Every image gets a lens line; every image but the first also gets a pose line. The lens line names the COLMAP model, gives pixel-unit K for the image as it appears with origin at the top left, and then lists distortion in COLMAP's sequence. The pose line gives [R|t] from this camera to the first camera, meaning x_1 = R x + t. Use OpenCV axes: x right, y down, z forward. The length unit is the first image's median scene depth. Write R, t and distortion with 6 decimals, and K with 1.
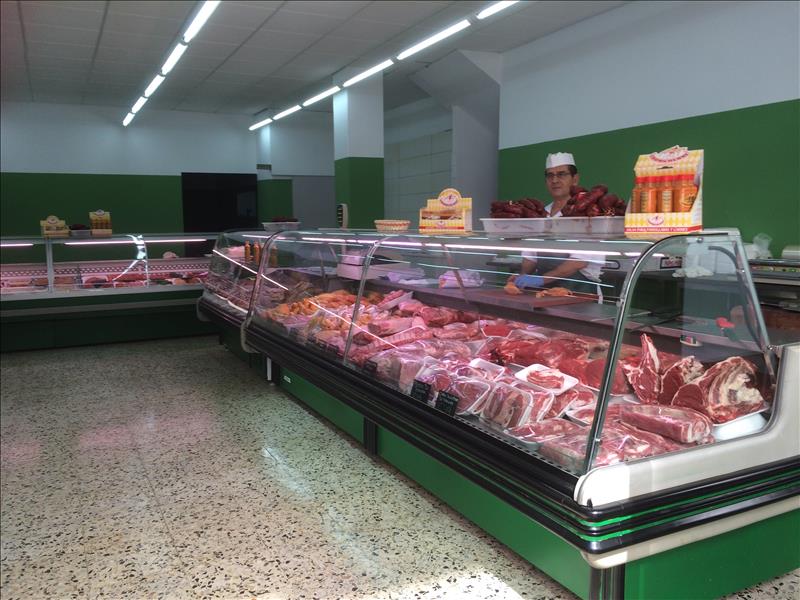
lens RADIAL K [[678.7, 0, 399.6], [0, 678.7, 300.3], [0, 0, 1]] dist [0.005556, -0.000892]
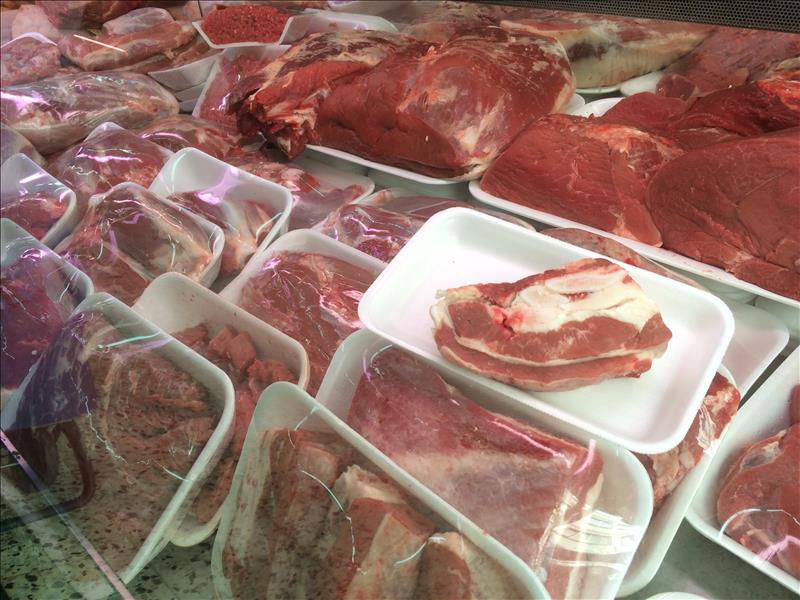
lens RADIAL K [[678.7, 0, 399.9], [0, 678.7, 299.8], [0, 0, 1]] dist [0.005556, -0.000892]
pose [[0.942360, -0.231496, 0.241593, 0.115890], [0.100585, 0.884631, 0.455313, 0.023348], [-0.319124, -0.404768, 0.856926, 0.714602]]
